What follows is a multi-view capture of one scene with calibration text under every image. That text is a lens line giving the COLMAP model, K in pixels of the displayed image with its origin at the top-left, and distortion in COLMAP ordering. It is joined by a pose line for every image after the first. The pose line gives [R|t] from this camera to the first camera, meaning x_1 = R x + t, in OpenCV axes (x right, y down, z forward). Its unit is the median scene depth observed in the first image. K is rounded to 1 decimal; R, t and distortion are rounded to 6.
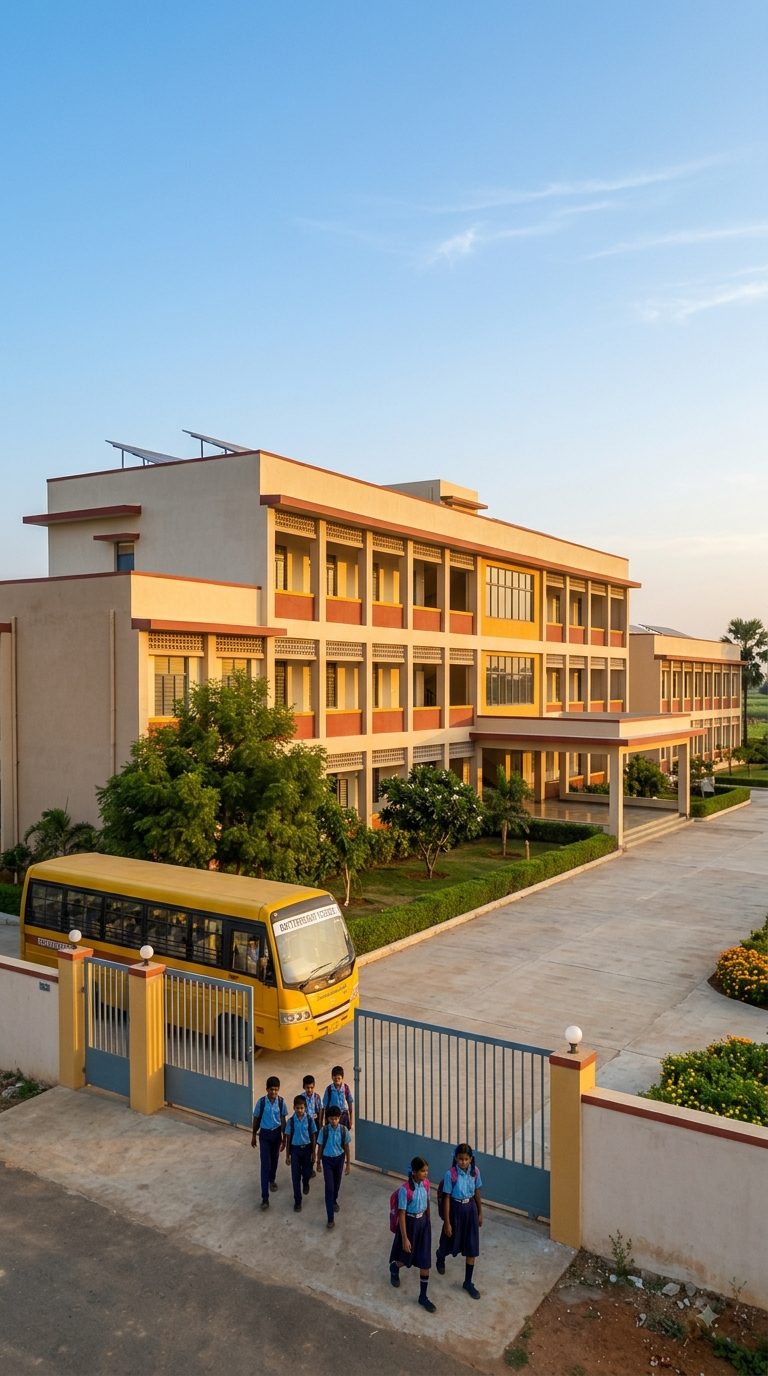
lens RADIAL K [[1183.1, 0, 381.9], [0, 1183.1, 681.4], [0, 0, 1]] dist [0.075730, -0.003565]
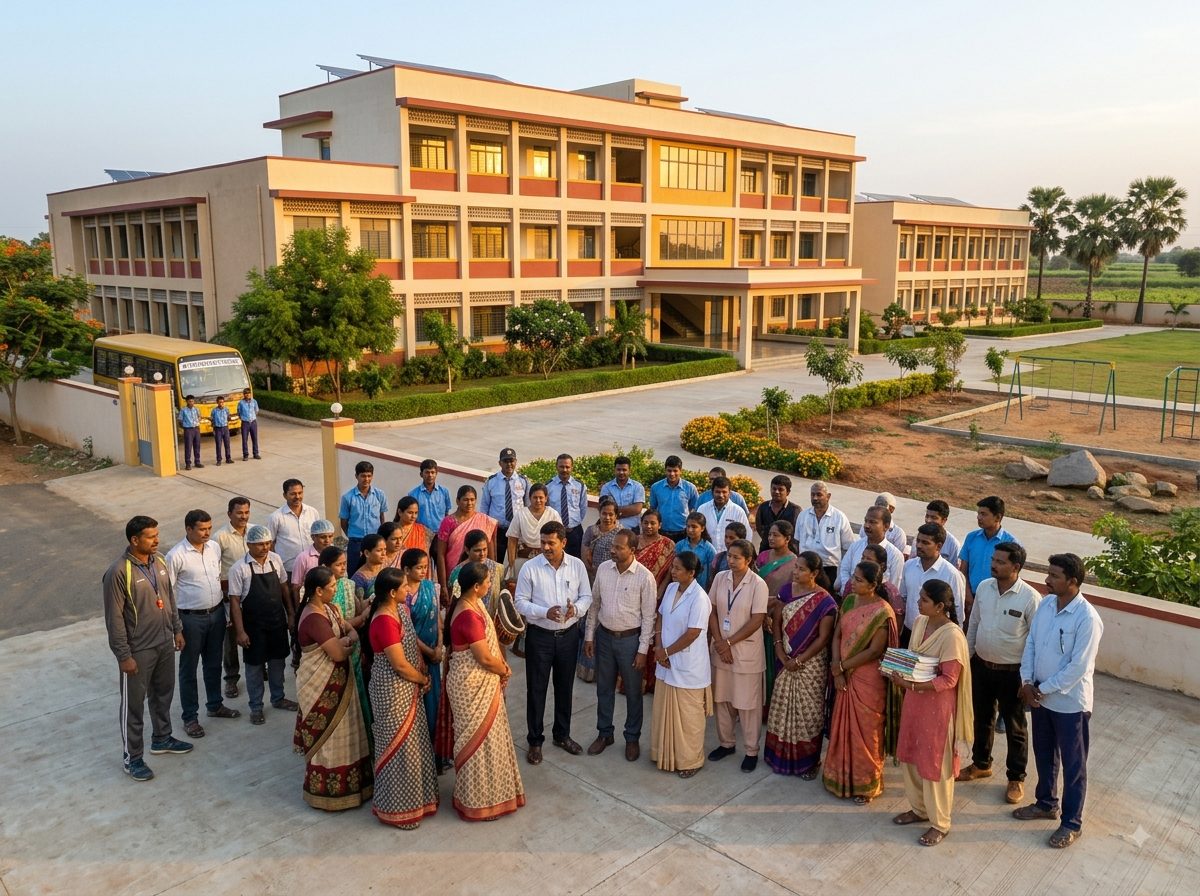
lens RADIAL K [[1027.9, 0, 602.3], [0, 1027.9, 451.5], [0, 0, 1]] dist [0.029155, -0.031901]
pose [[0.944933, 0.056255, -0.322392, 0.487102], [0.002149, 0.984027, 0.178004, 0.032081], [0.327256, -0.168895, 0.929719, -0.105104]]
